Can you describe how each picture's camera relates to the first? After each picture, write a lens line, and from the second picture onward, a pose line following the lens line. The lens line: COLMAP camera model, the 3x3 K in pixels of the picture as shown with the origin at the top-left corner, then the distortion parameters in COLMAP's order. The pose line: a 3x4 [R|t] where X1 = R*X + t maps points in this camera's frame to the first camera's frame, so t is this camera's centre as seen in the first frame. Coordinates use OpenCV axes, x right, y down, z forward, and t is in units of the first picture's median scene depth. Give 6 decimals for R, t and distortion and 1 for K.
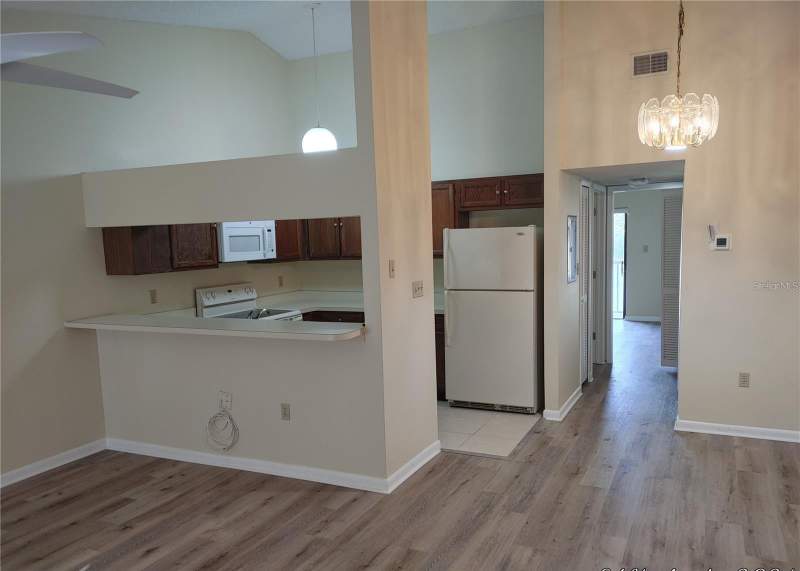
lens RADIAL K [[606.1, 0, 433.0], [0, 606.1, 288.7], [0, 0, 1]] dist [0.003376, -0.001592]
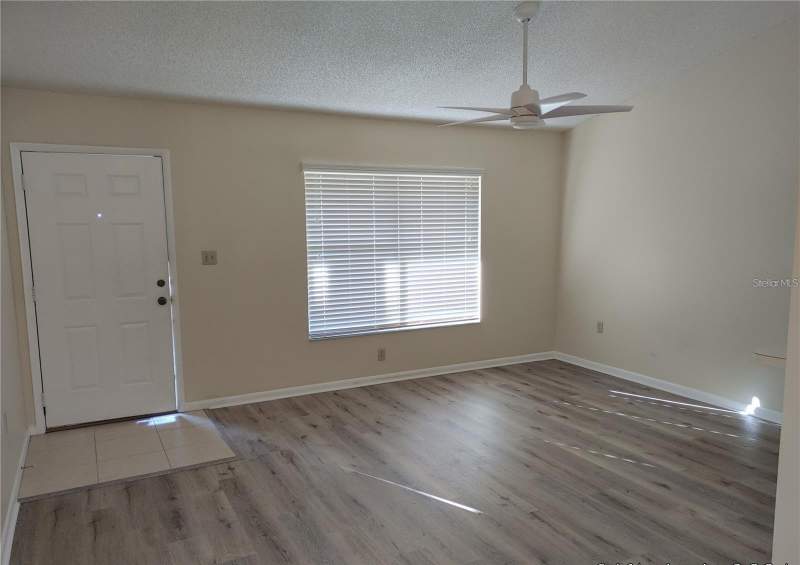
lens RADIAL K [[619.9, 0, 401.2], [0, 619.9, 291.8], [0, 0, 1]] dist [0.044734, -0.052758]
pose [[-0.622118, 0.135059, -0.771187, 0.421028], [-0.034594, 0.979305, 0.199413, -0.082505], [0.782159, 0.150737, -0.604571, 0.782241]]
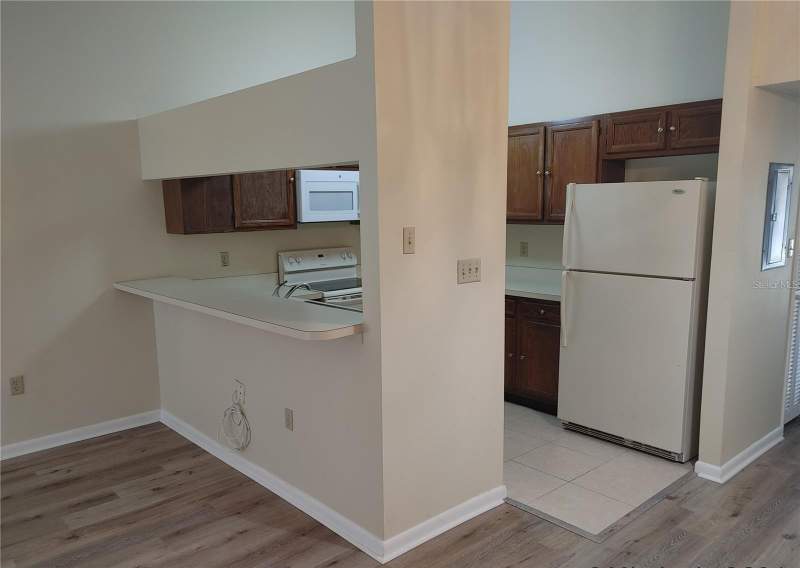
lens RADIAL K [[619.9, 0, 401.2], [0, 619.9, 293.3], [0, 0, 1]] dist [0.044734, -0.052758]
pose [[0.913712, 0.074078, -0.399553, 0.156812], [-0.045992, 0.995778, 0.079443, -0.022047], [0.403751, -0.054212, 0.913261, 0.275156]]
